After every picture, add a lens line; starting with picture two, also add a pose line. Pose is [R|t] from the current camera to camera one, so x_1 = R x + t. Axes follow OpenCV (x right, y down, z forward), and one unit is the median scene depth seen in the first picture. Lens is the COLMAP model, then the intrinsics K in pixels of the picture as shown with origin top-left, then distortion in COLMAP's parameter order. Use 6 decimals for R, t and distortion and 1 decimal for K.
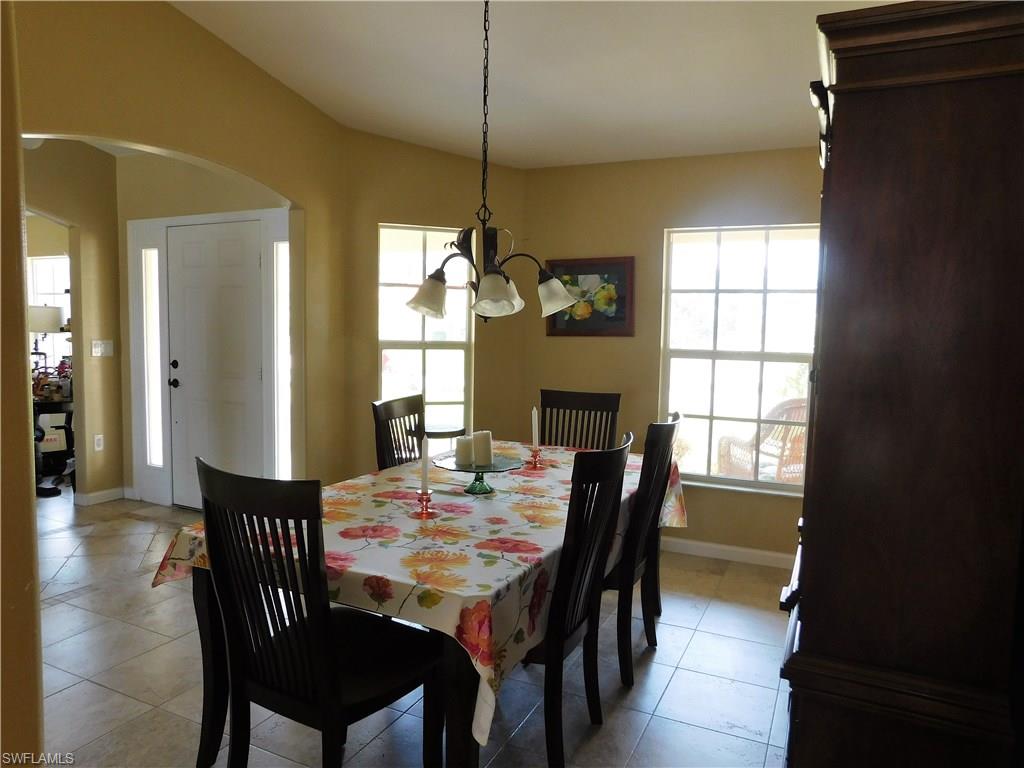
lens RADIAL K [[706.6, 0, 507.9], [0, 706.6, 380.2], [0, 0, 1]] dist [-0.081410, 0.065083]
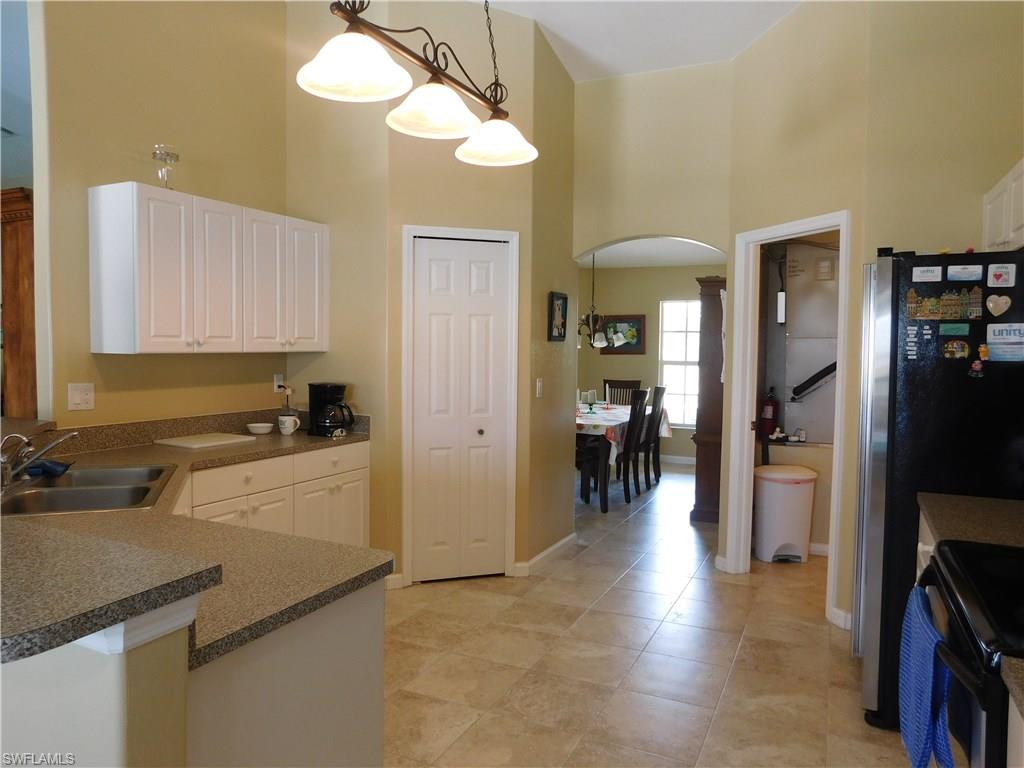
lens RADIAL K [[706.6, 0, 507.9], [0, 706.6, 380.2], [0, 0, 1]] dist [-0.081410, 0.065083]
pose [[0.999953, -0.008975, 0.003709, -0.259981], [0.009083, 0.999498, -0.030361, 0.080836], [-0.003435, 0.030393, 0.999532, -1.177865]]
